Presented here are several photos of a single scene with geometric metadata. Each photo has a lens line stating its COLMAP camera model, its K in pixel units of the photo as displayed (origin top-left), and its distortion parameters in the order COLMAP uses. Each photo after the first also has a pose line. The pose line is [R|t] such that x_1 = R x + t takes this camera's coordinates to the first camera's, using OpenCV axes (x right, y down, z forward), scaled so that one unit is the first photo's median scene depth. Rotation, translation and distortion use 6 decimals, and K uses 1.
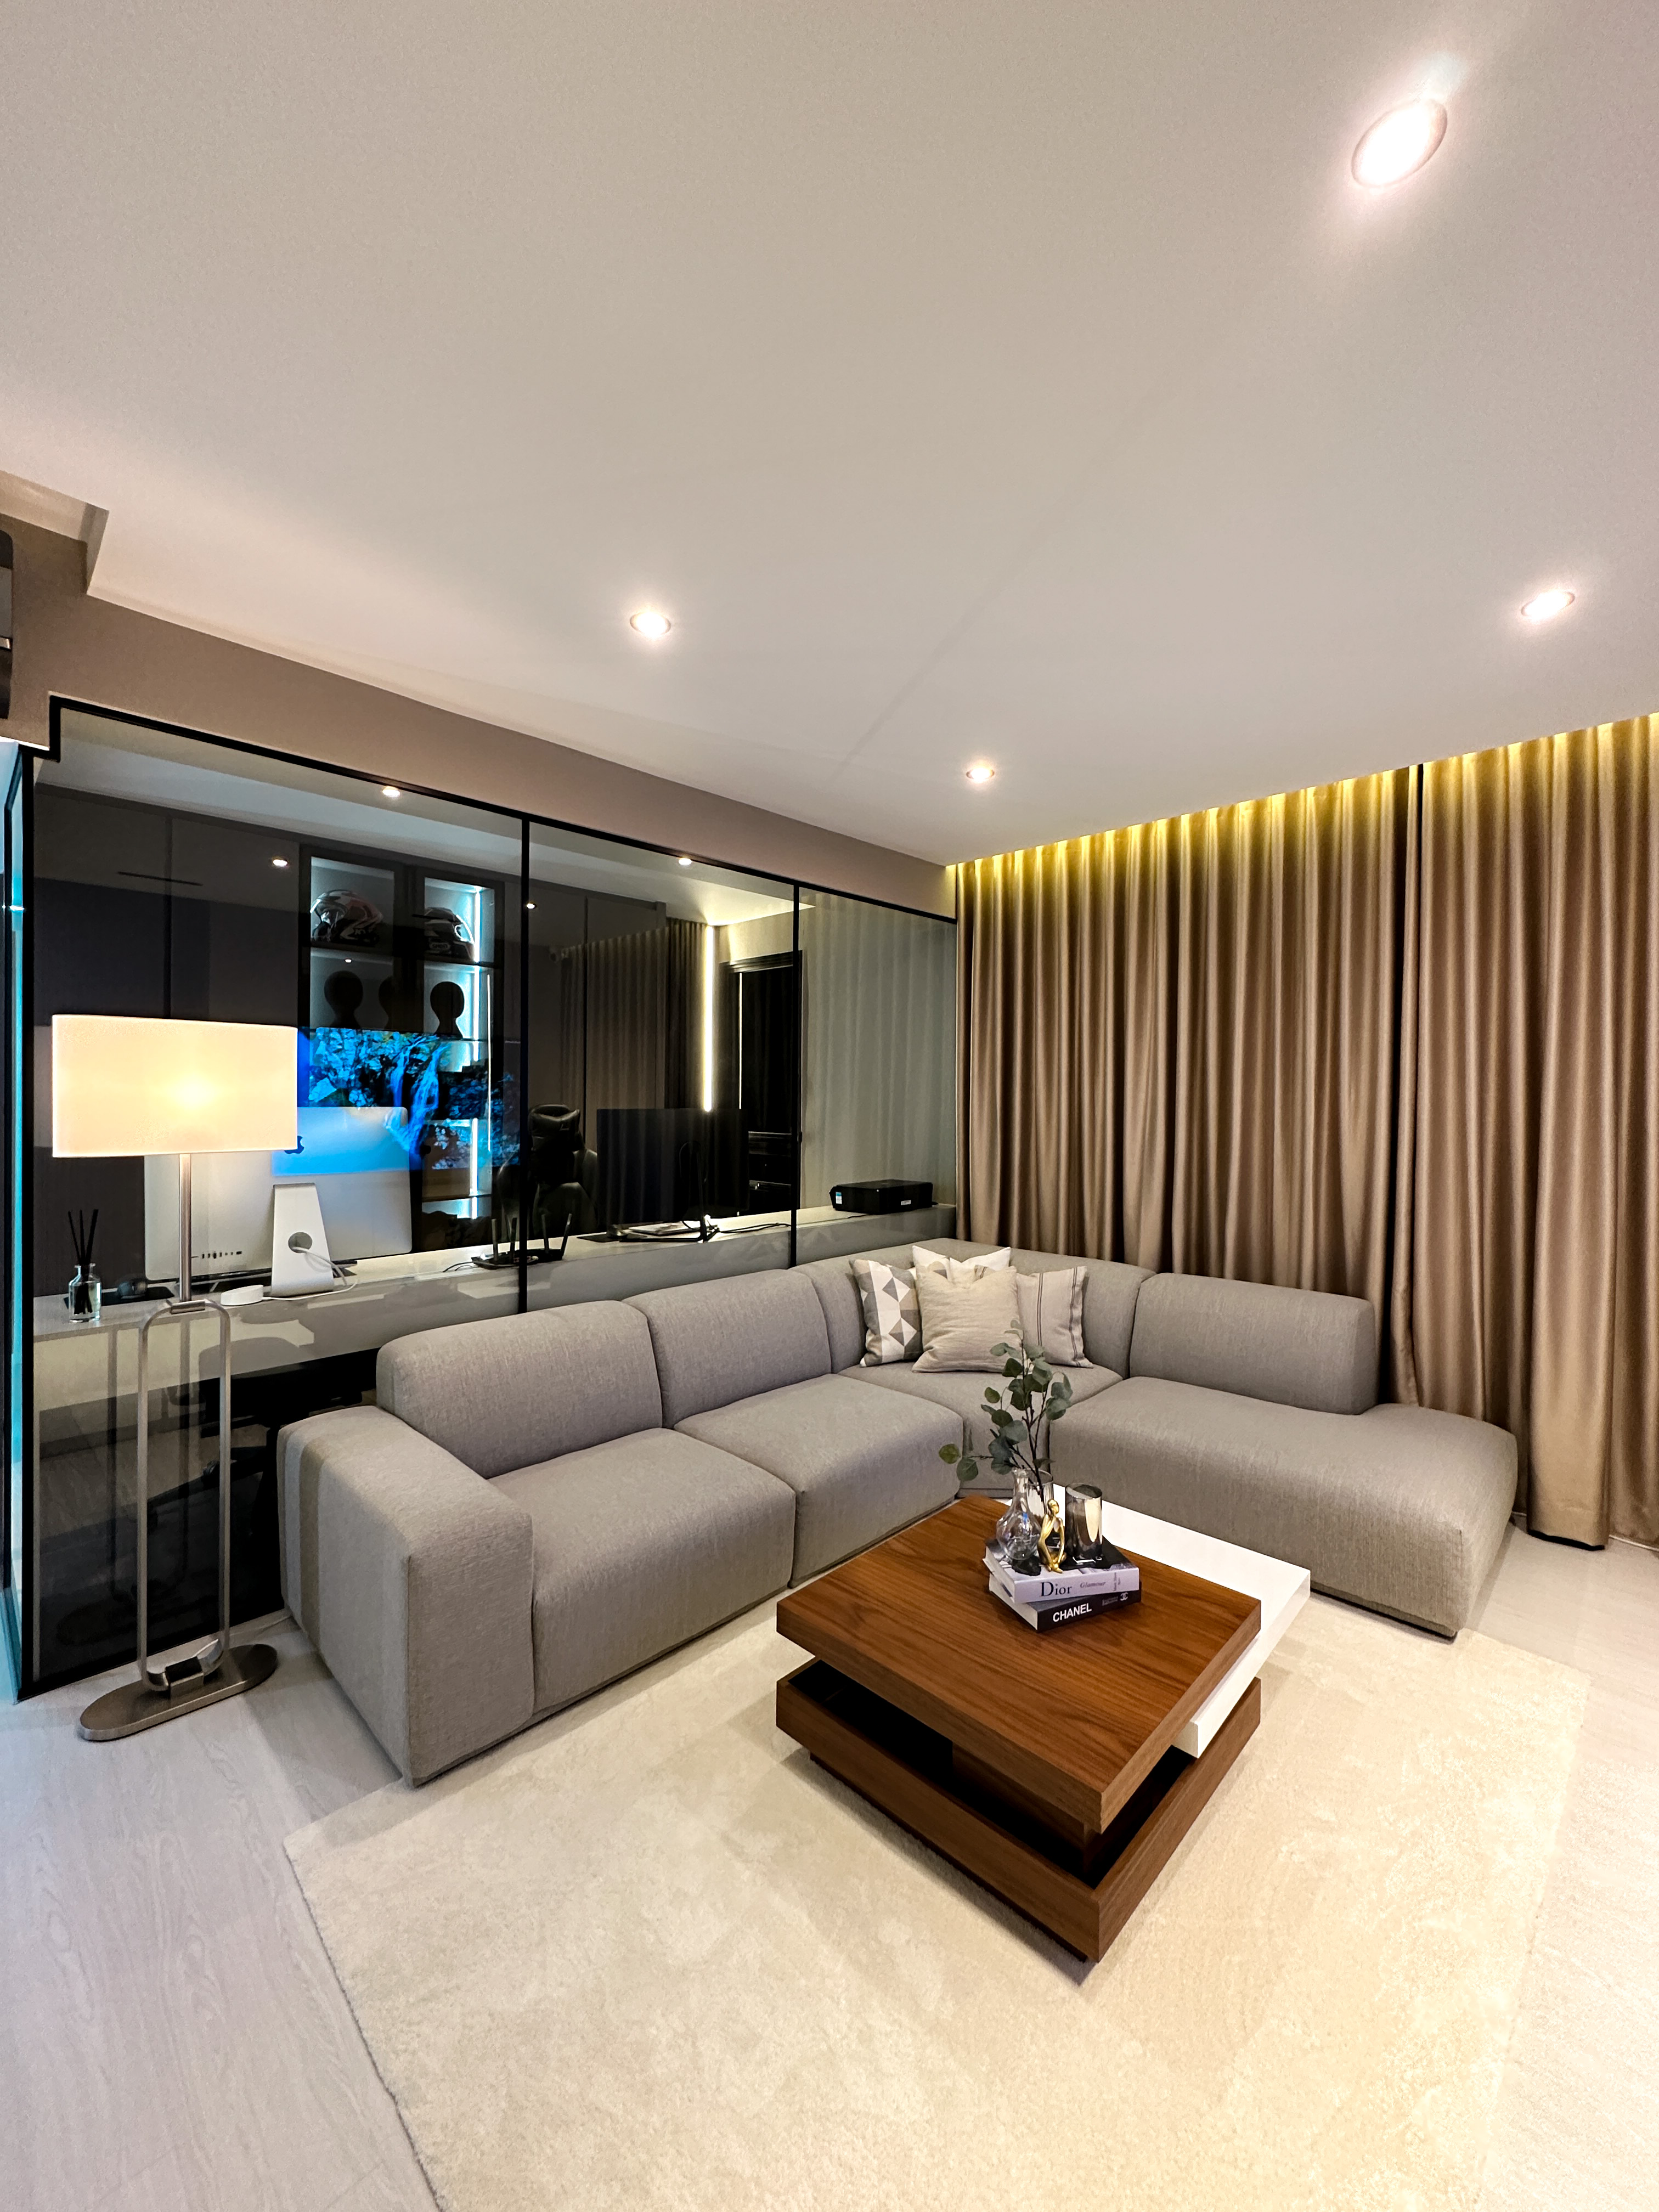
lens RADIAL K [[885.7, 0, 826.0], [0, 885.7, 1102.2], [0, 0, 1]] dist [-0.004186, 0.000922]
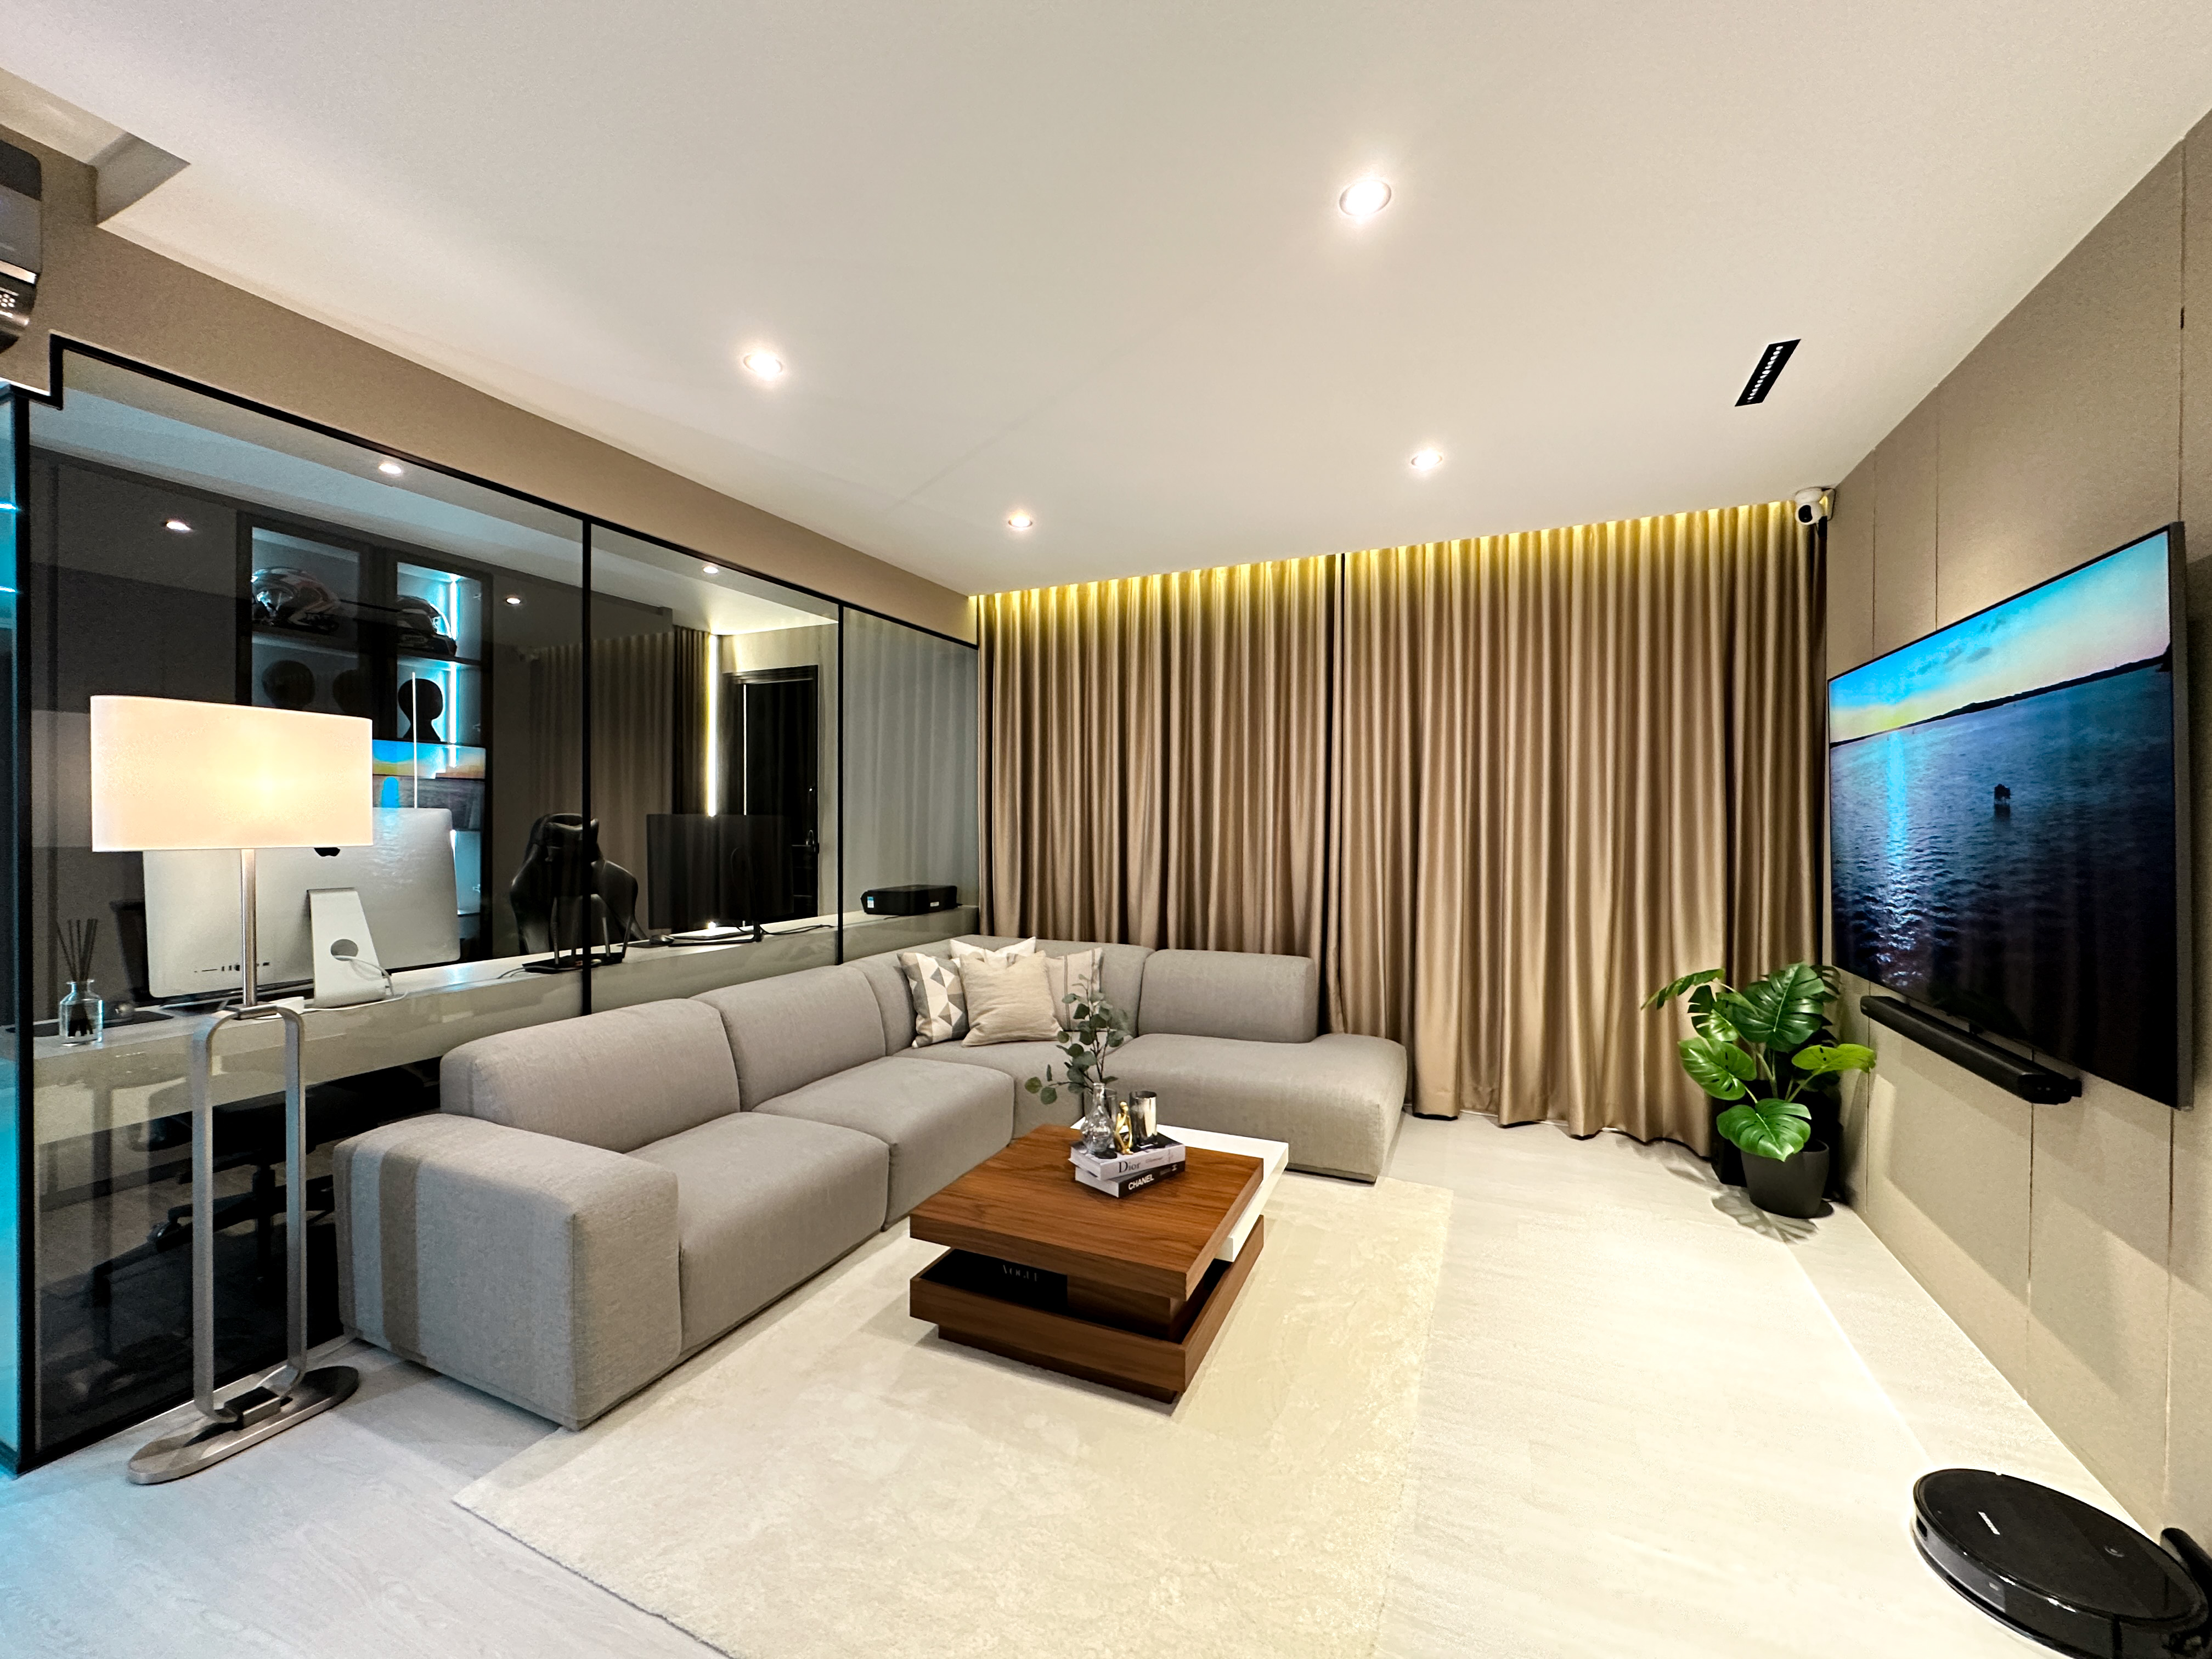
lens RADIAL K [[885.7, 0, 1101.1], [0, 885.7, 829.1], [0, 0, 1]] dist [-0.004186, 0.000922]
pose [[0.938973, -0.007158, 0.343916, -0.174040], [0.005587, 0.999969, 0.005560, 0.031345], [-0.343946, -0.003300, 0.938984, -0.167985]]
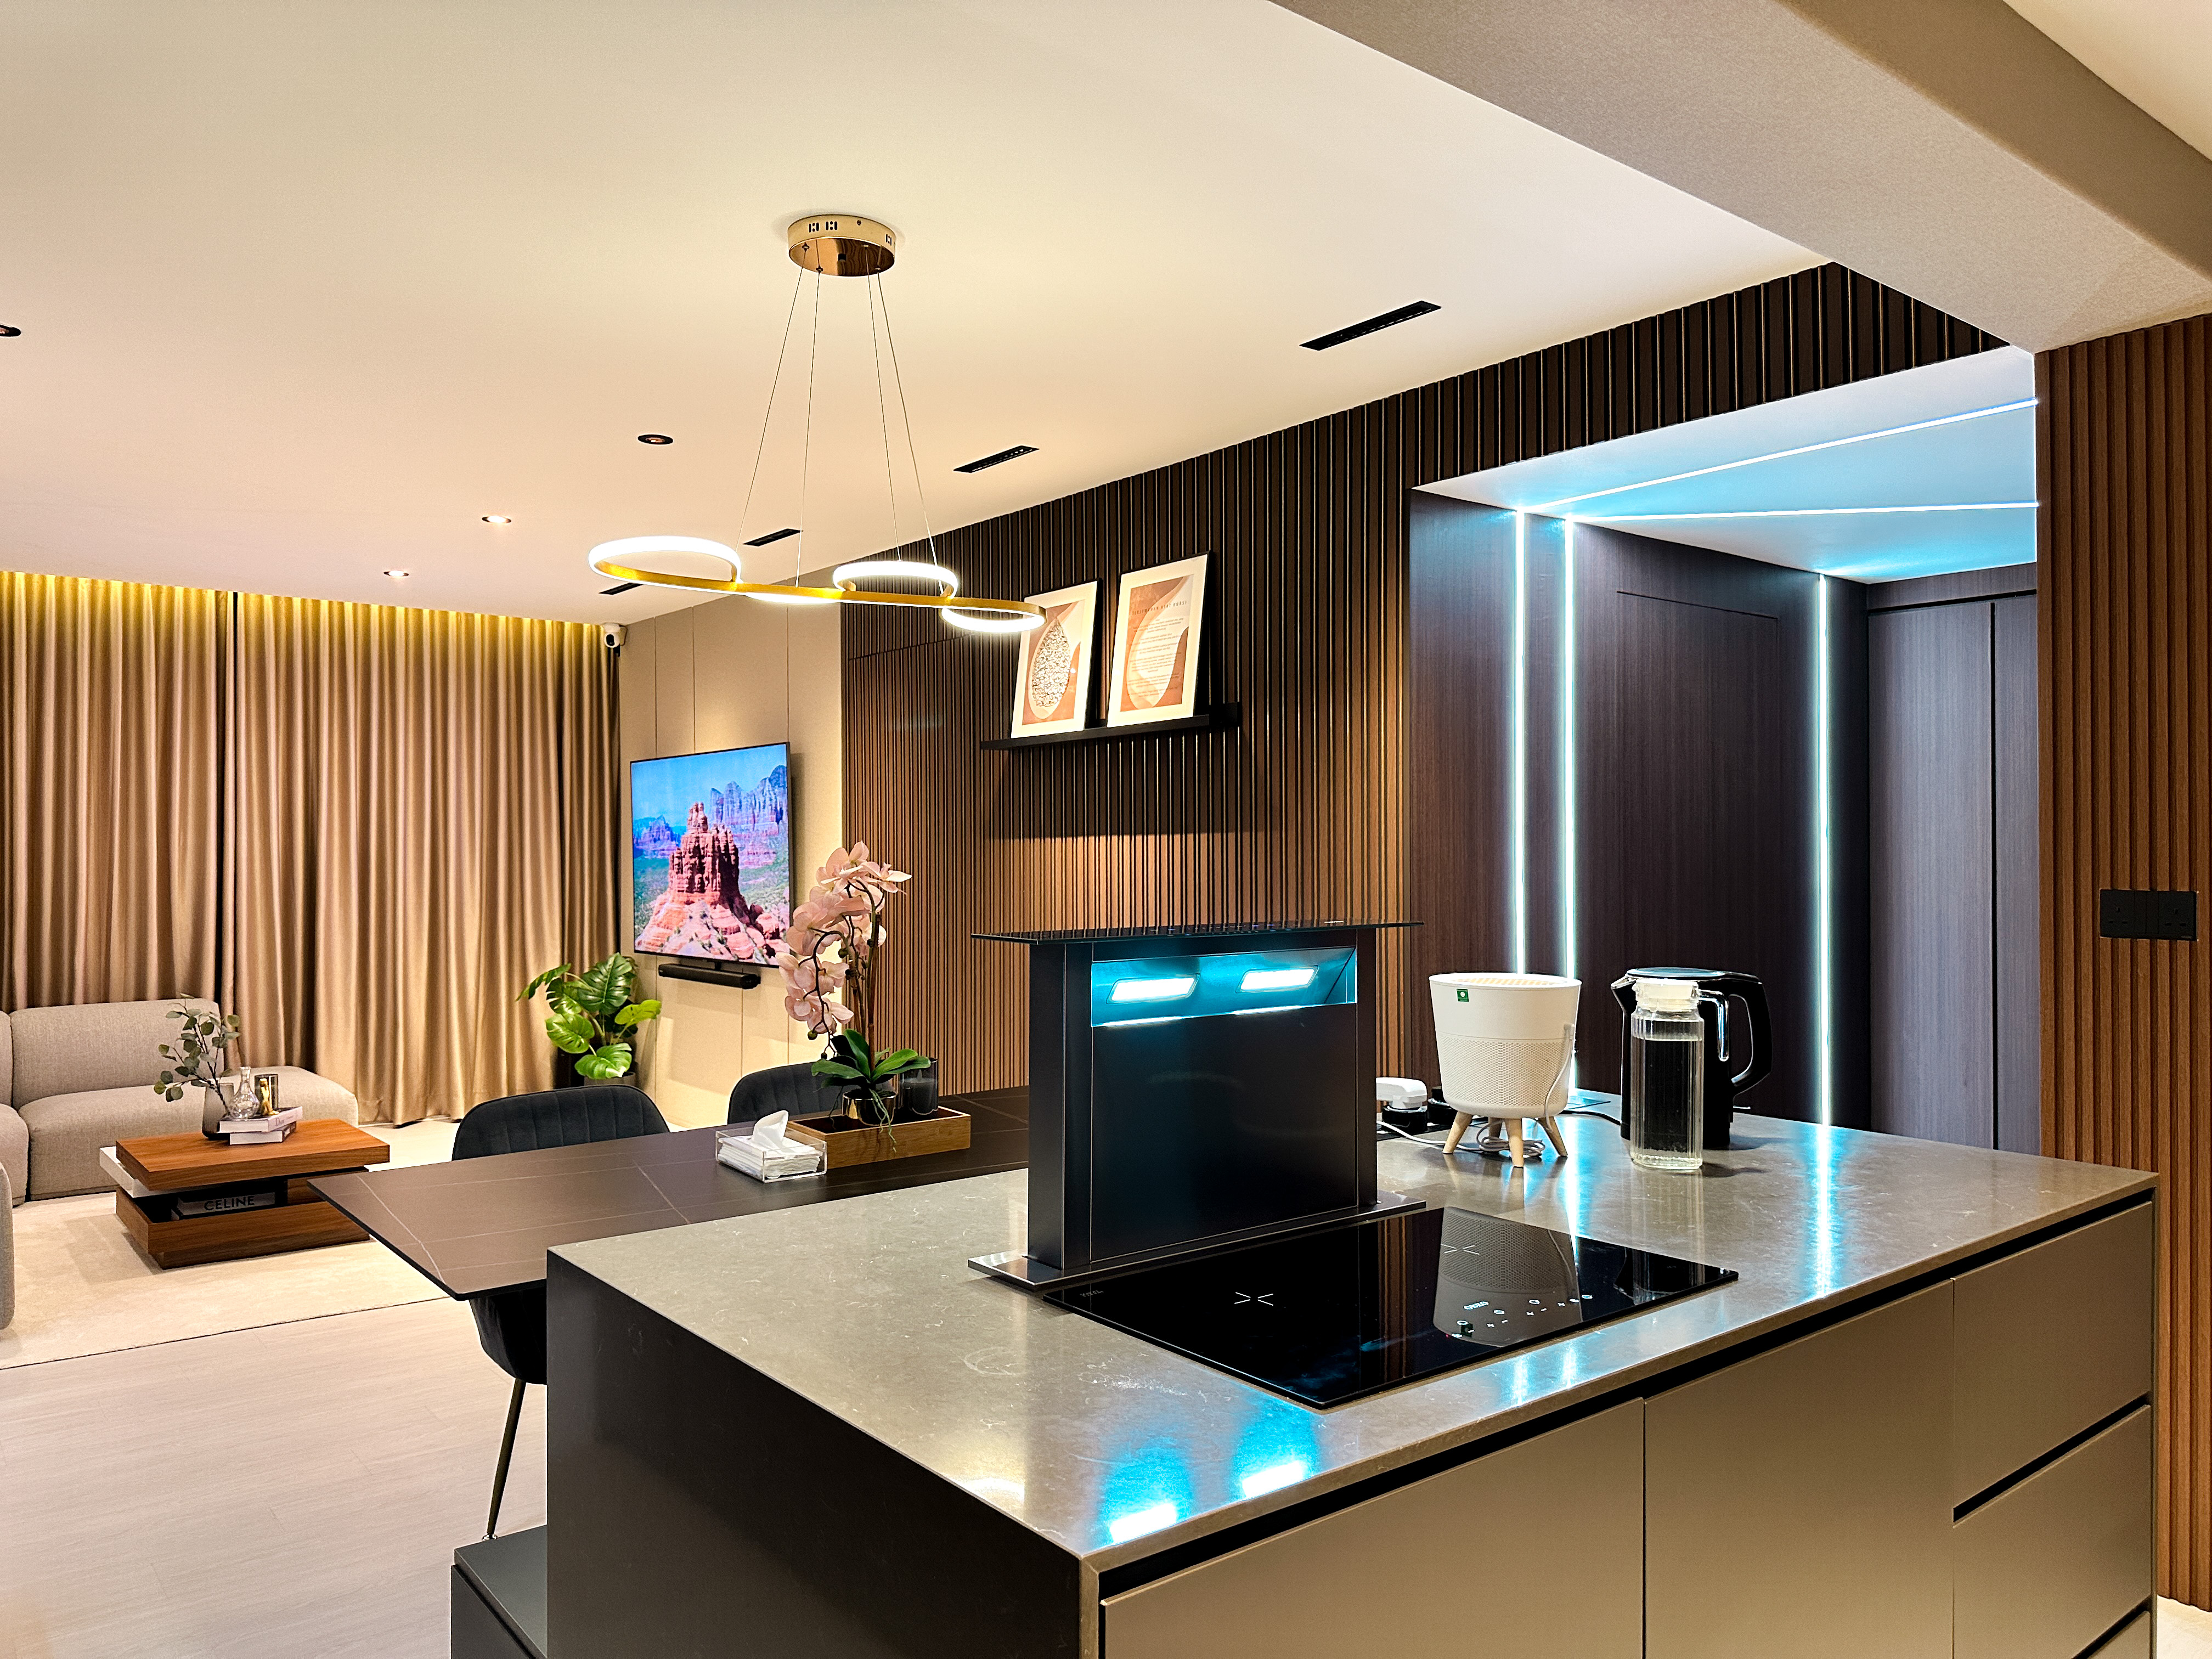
lens RADIAL K [[1554.9, 0, 1103.4], [0, 1554.9, 834.2], [0, 0, 1]] dist [-0.000875, -0.000957]
pose [[0.114491, 0.004374, 0.993415, -1.997130], [0.007560, 0.999958, -0.005274, 0.009141], [-0.993395, 0.008114, 0.114454, -0.738580]]
